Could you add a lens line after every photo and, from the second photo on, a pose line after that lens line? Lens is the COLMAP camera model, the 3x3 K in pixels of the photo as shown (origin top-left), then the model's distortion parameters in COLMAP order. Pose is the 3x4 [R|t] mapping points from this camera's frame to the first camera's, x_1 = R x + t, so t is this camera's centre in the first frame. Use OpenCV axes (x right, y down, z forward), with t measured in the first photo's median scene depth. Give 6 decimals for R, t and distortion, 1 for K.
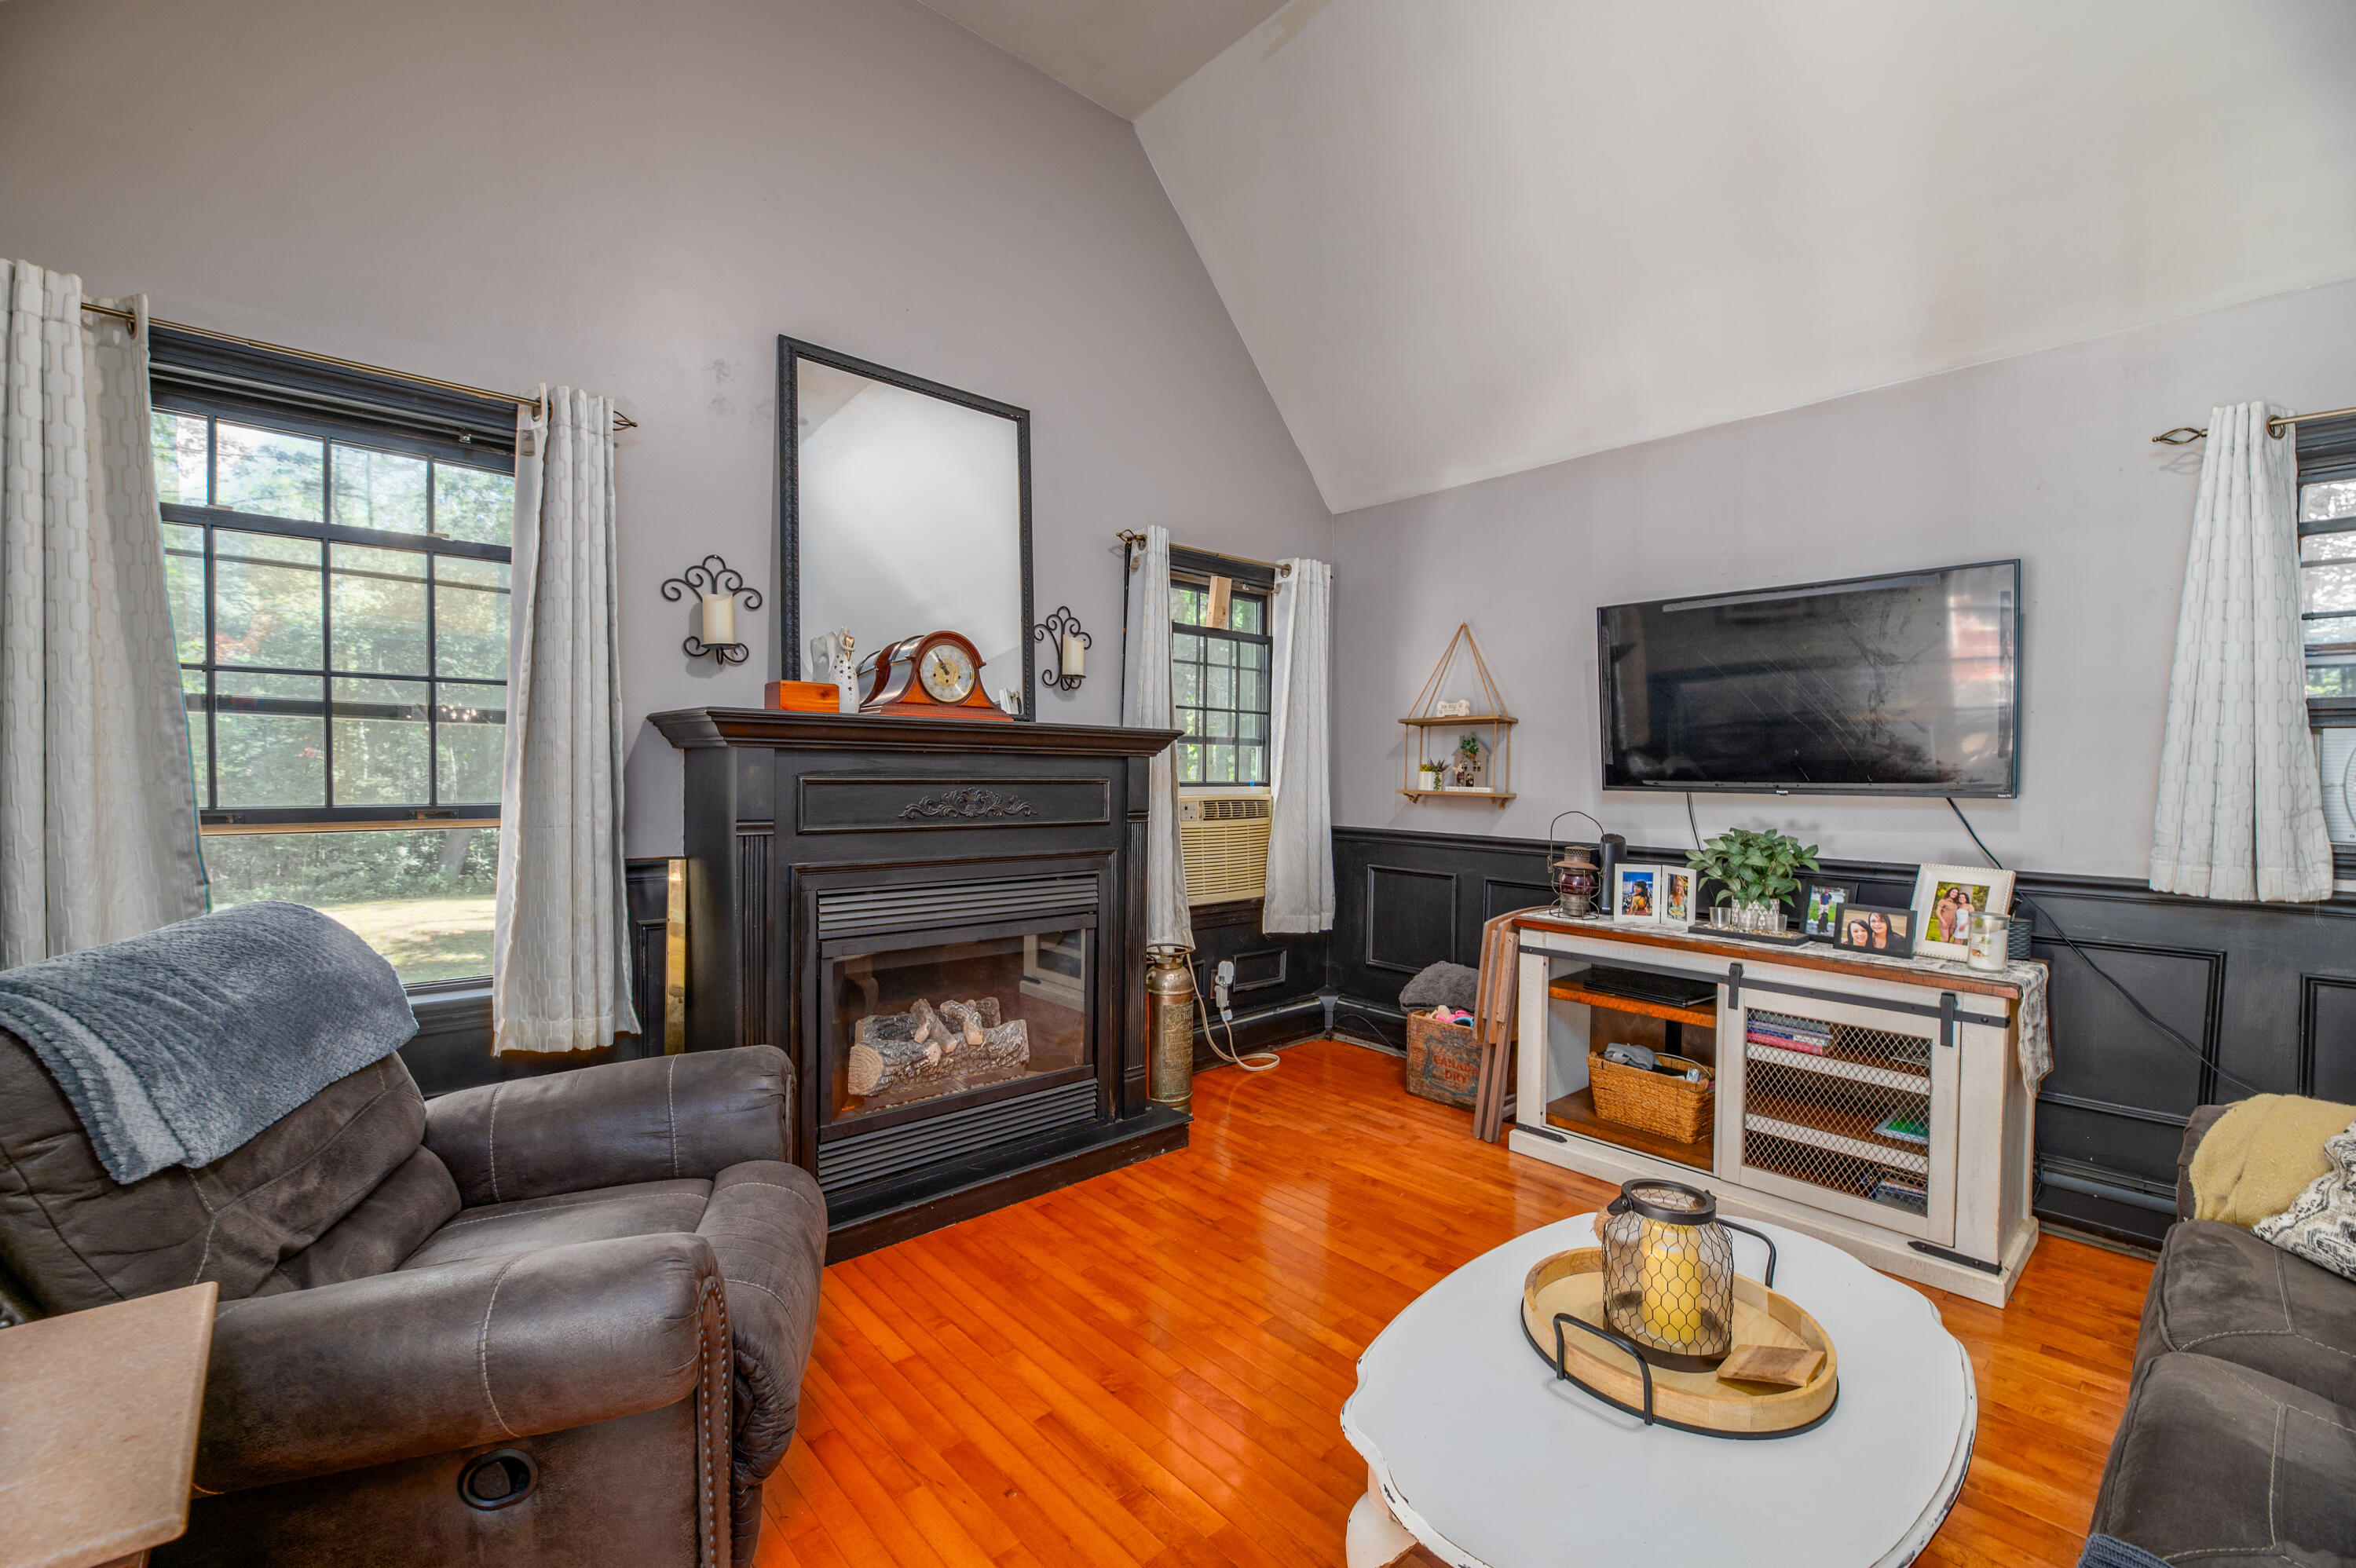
lens RADIAL K [[976.2, 0, 1172.1], [0, 976.2, 804.0], [0, 0, 1]] dist [-0.000806, -0.003441]
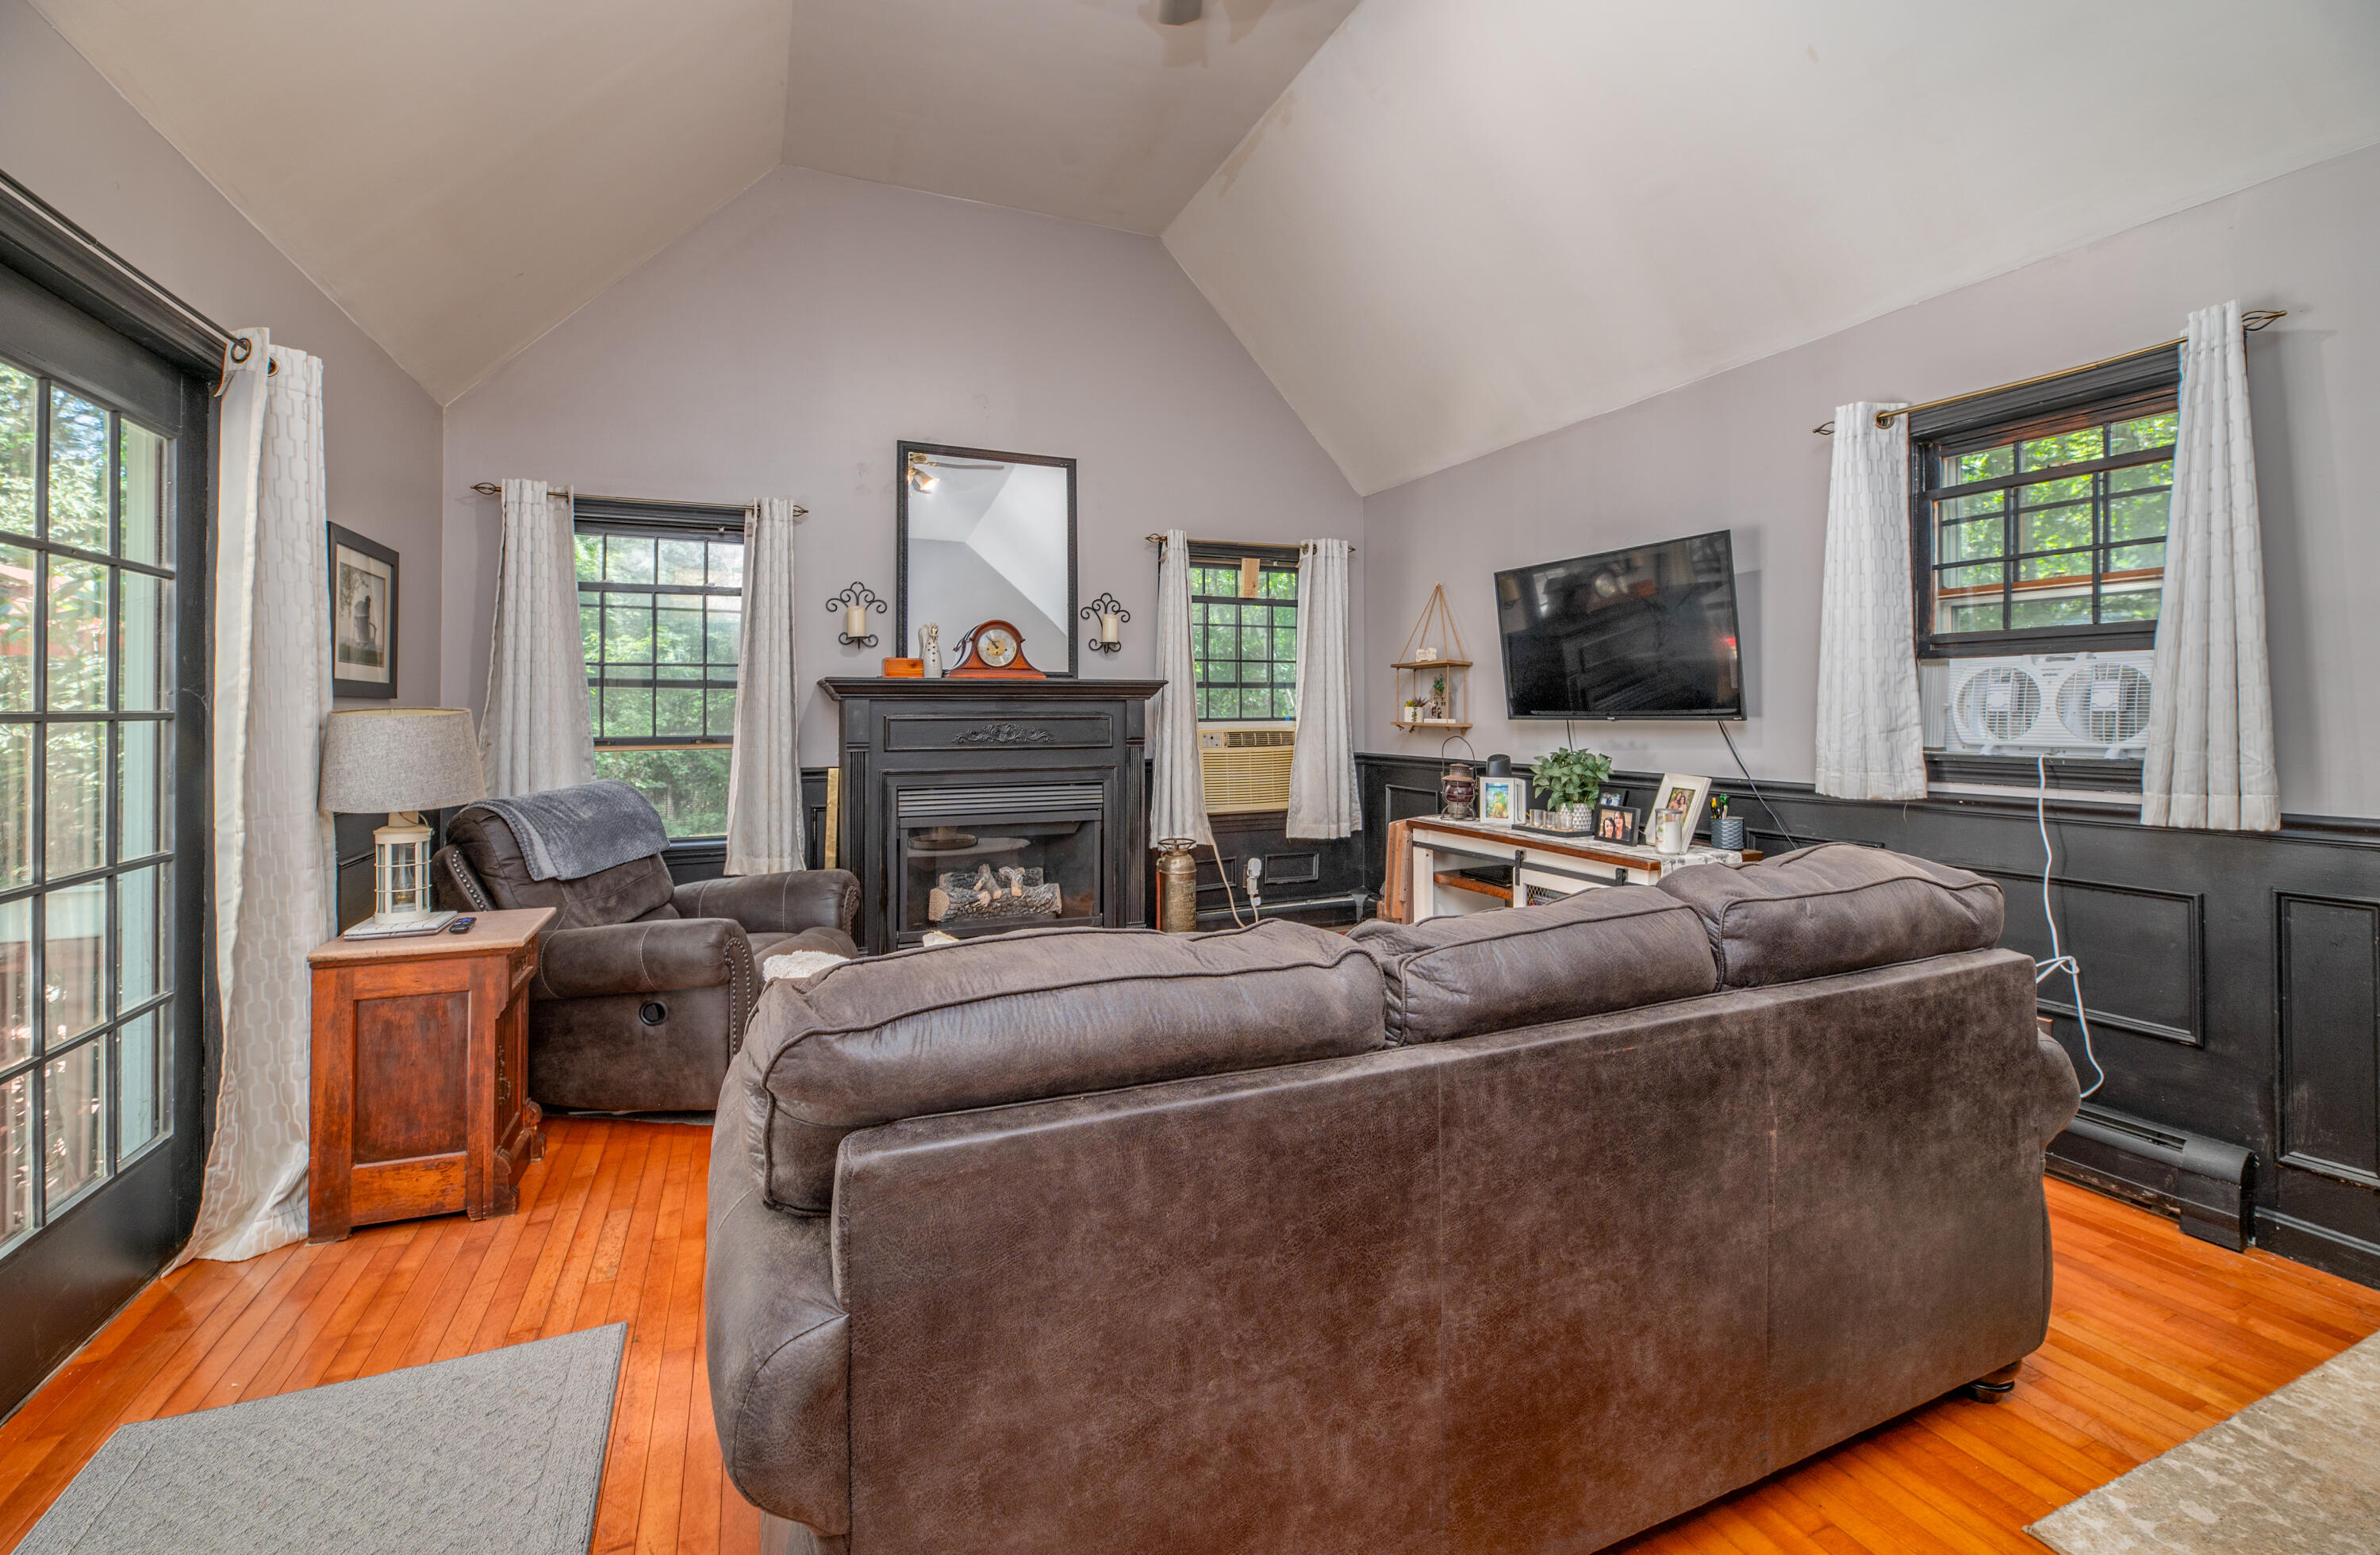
lens RADIAL K [[1003.8, 0, 1191.9], [0, 1003.8, 709.0], [0, 0, 1]] dist [-0.000279, -0.000225]
pose [[0.951221, -0.016558, -0.308066, 0.538211], [0.005149, 0.999272, -0.037810, 0.021877], [0.308467, 0.034380, 0.950613, -0.385729]]
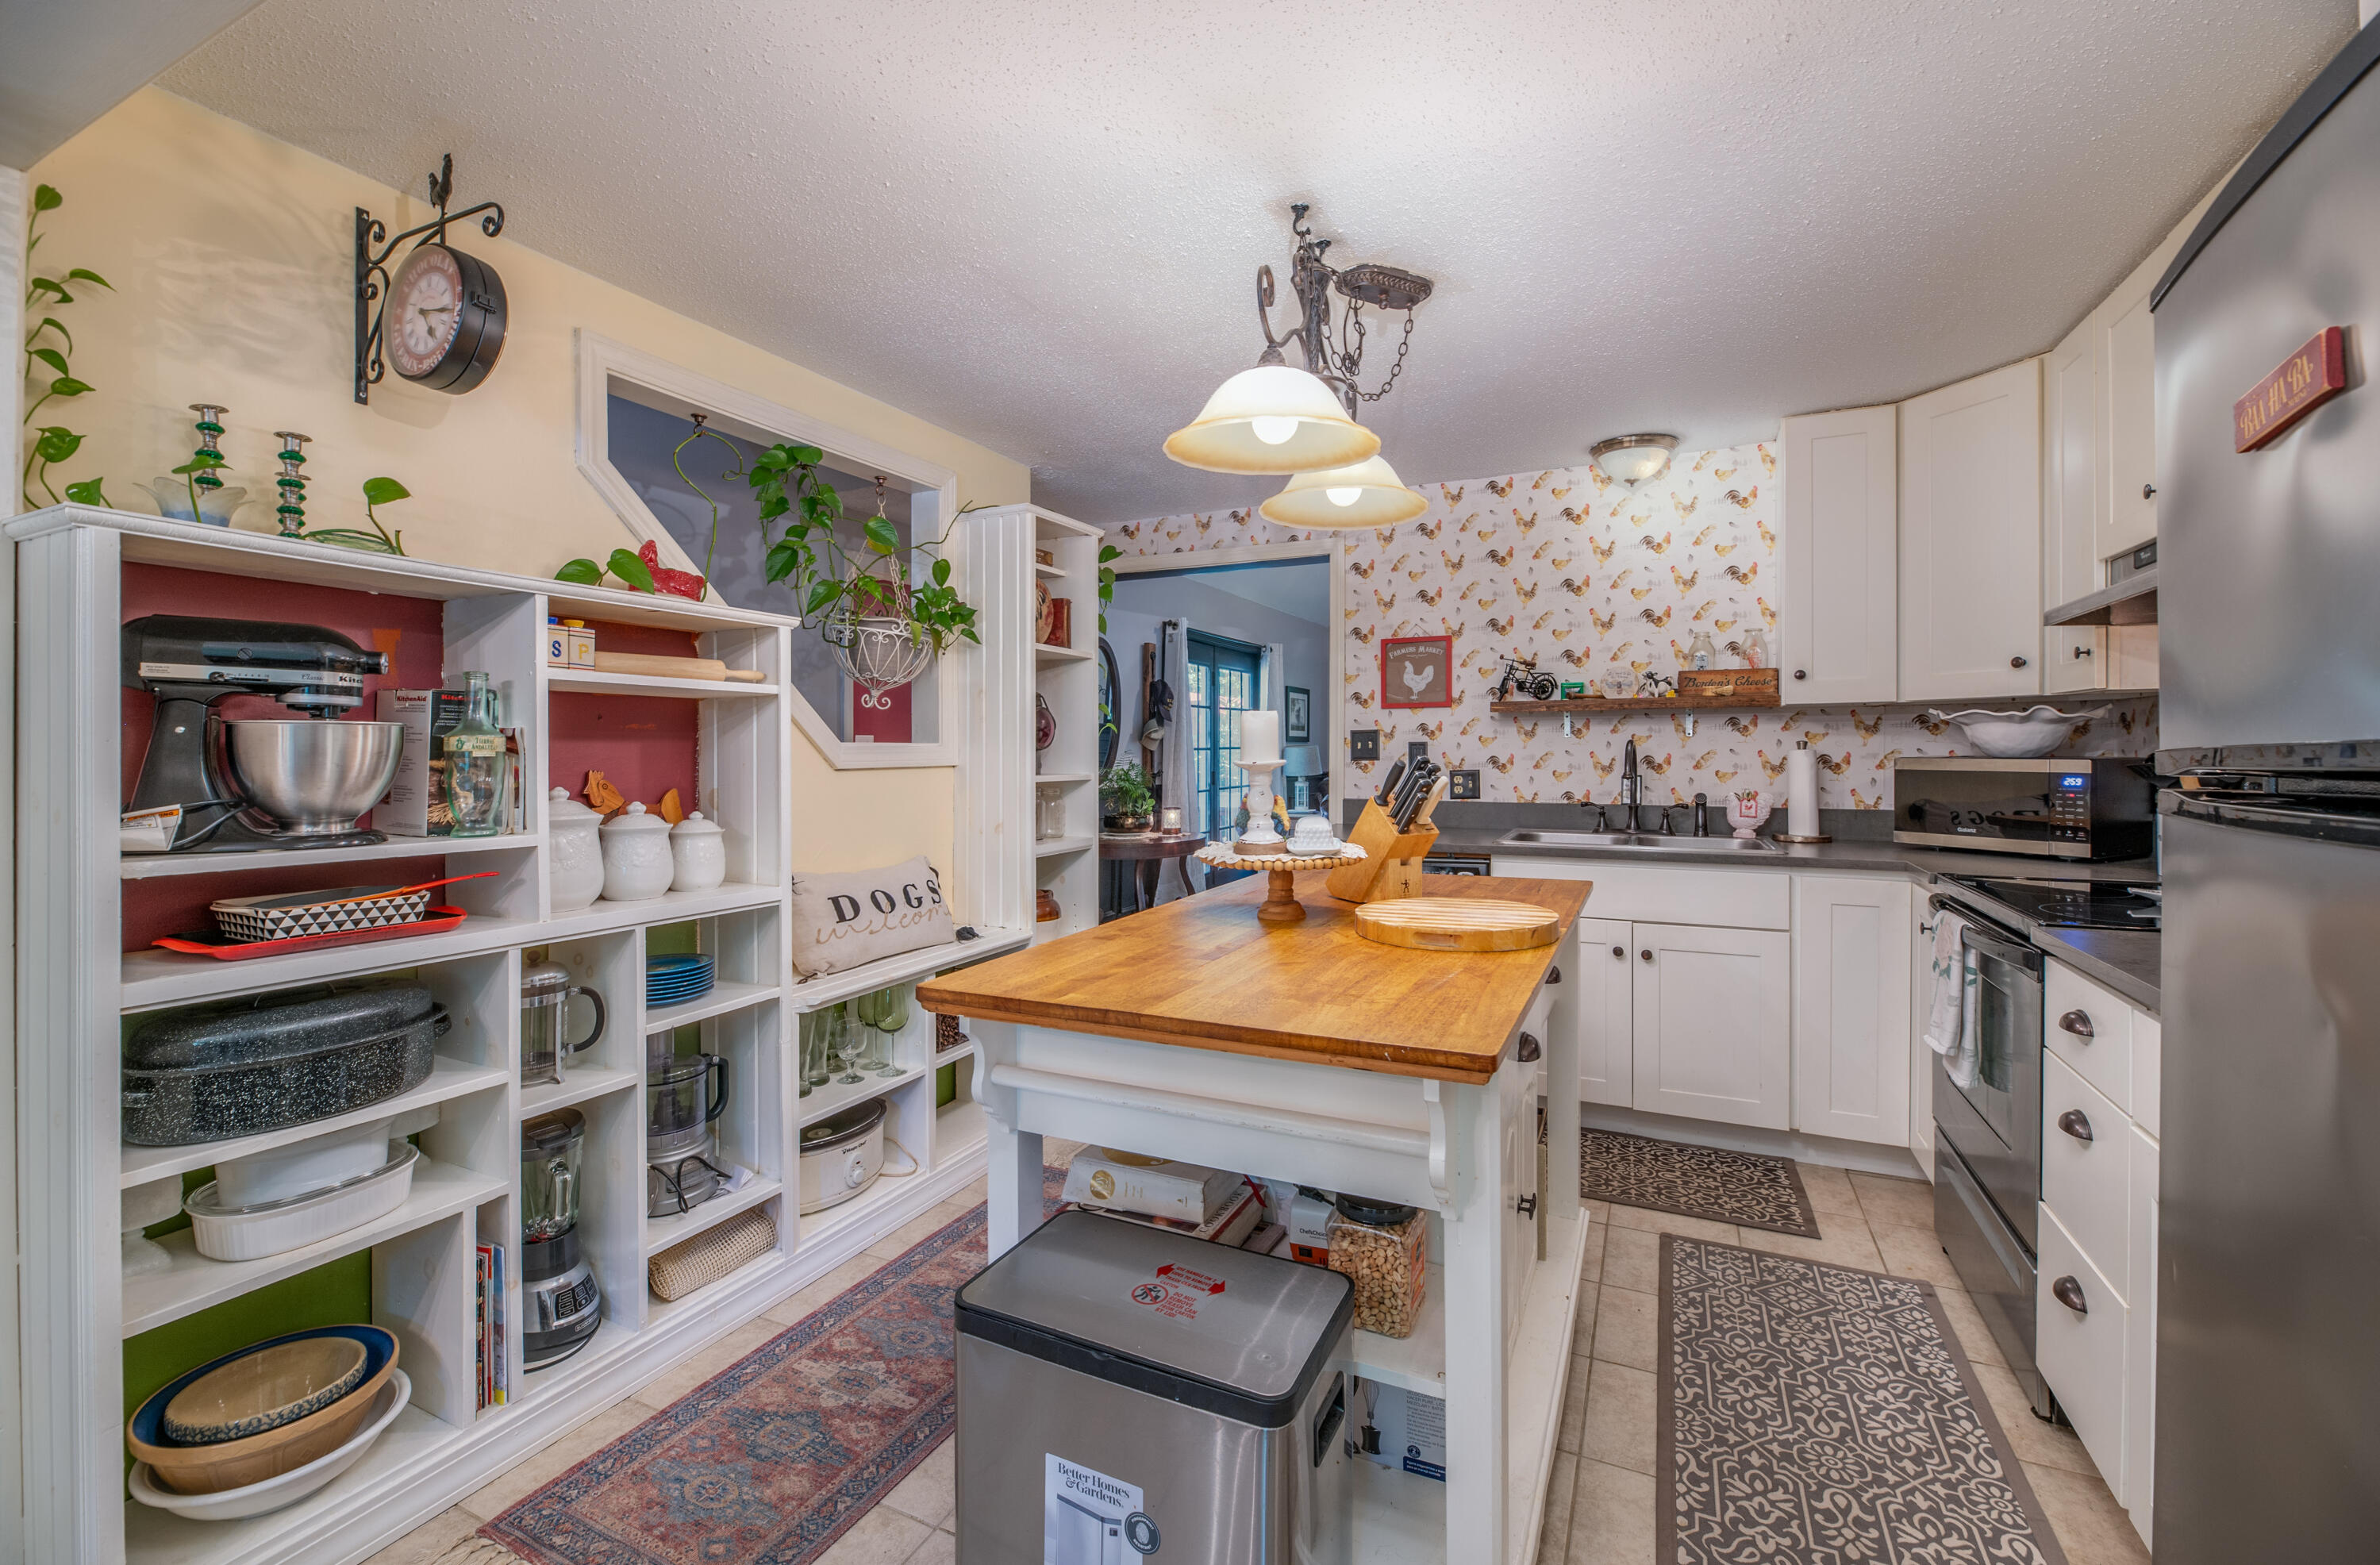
lens RADIAL K [[995.6, 0, 1193.1], [0, 995.6, 764.2], [0, 0, 1]] dist [-0.000981, -0.003555]
pose [[0.381322, -0.000477, -0.924442, 2.119173], [-0.021154, 0.999734, -0.009241, 0.070927], [0.924200, 0.023079, 0.381211, -1.131503]]
